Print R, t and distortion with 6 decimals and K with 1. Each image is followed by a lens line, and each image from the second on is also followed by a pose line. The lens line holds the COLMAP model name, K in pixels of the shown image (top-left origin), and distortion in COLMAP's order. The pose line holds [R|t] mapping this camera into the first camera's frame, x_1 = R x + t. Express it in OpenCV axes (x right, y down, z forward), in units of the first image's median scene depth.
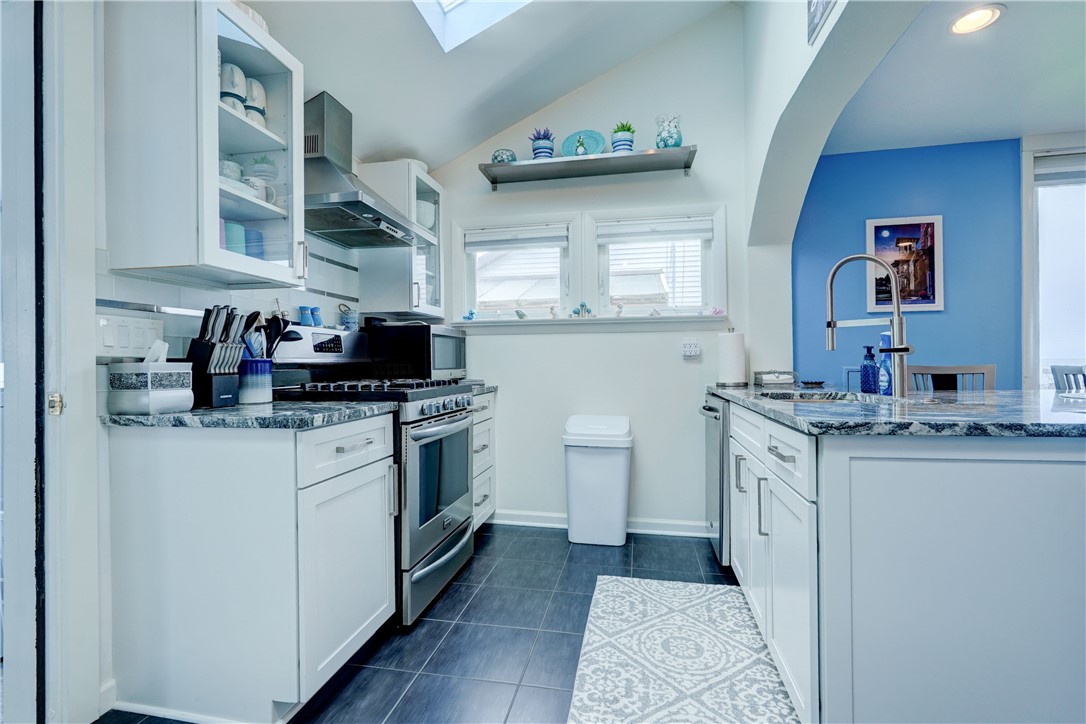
lens RADIAL K [[494.4, 0, 532.6], [0, 494.4, 364.1], [0, 0, 1]] dist [-0.015630, 0.006600]
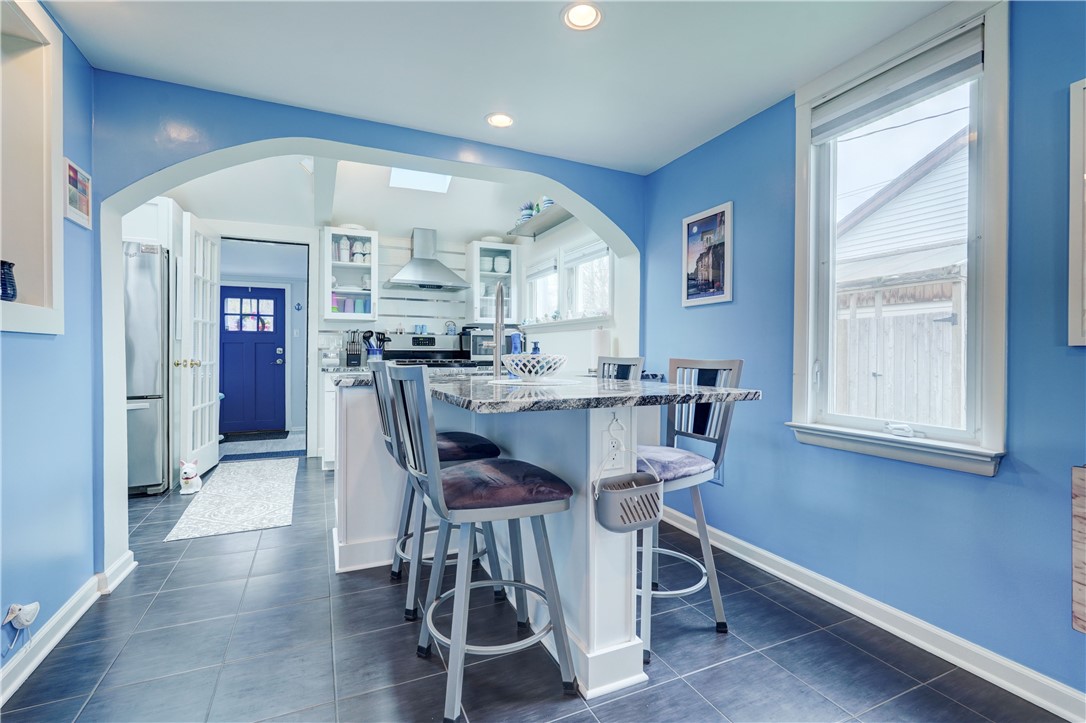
lens RADIAL K [[494.4, 0, 540.0], [0, 494.4, 358.0], [0, 0, 1]] dist [-0.015630, 0.006600]
pose [[0.587665, 0.019737, -0.808863, 1.407132], [-0.016197, 0.999789, 0.012628, -0.004979], [0.808942, 0.005681, 0.587861, 0.140644]]
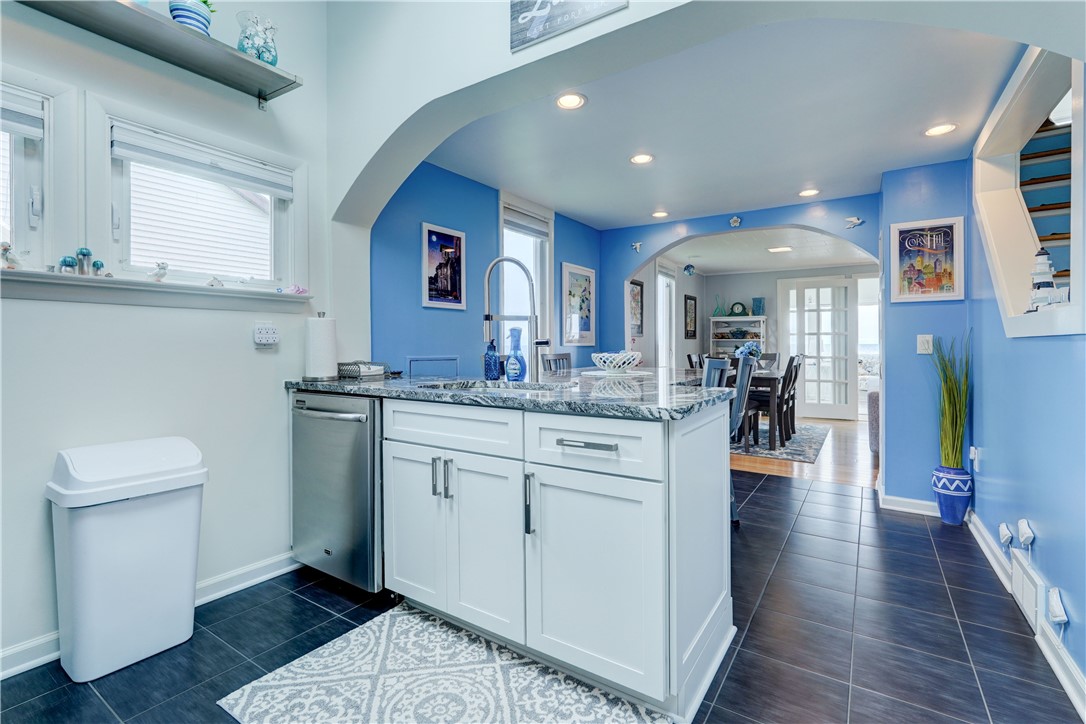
lens RADIAL K [[494.4, 0, 538.6], [0, 494.4, 345.9], [0, 0, 1]] dist [-0.015630, 0.006600]
pose [[0.396760, 0.006170, 0.917902, -0.237329], [0.002762, 0.999965, -0.007915, -0.007665], [-0.917918, 0.005676, 0.396729, 0.337801]]
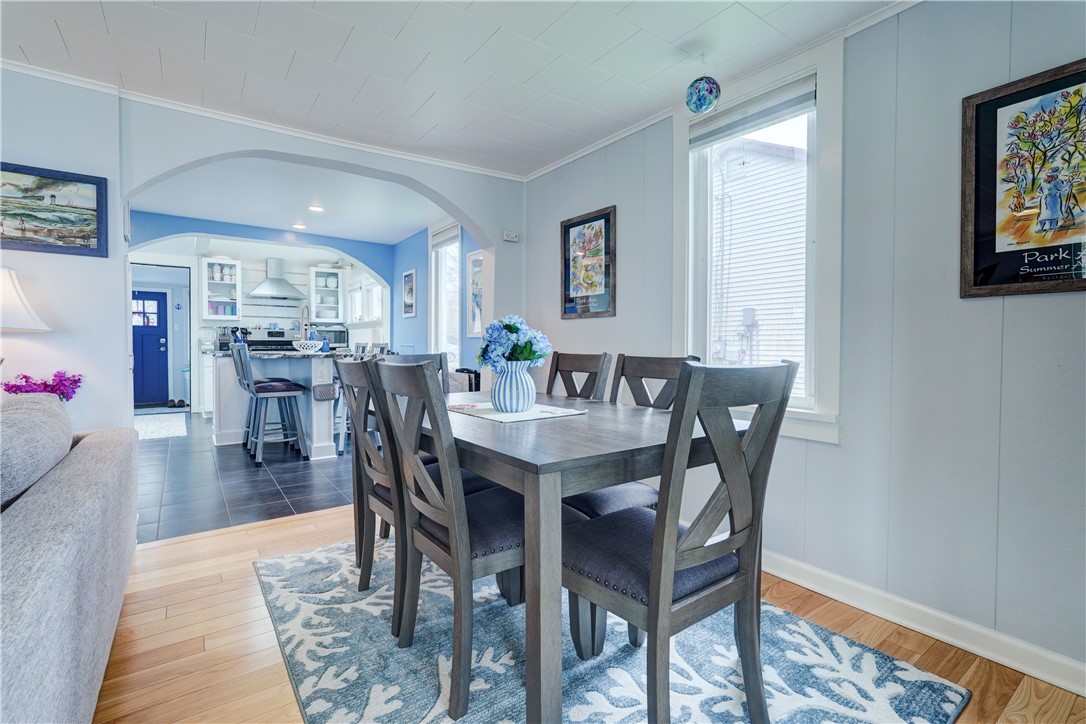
lens RADIAL K [[494.4, 0, 522.1], [0, 494.4, 359.5], [0, 0, 1]] dist [-0.015630, 0.006600]
pose [[0.719402, 0.031538, -0.693878, 2.596830], [-0.015718, 0.999452, 0.029132, 0.003432], [0.694416, -0.010051, 0.719503, -0.159140]]
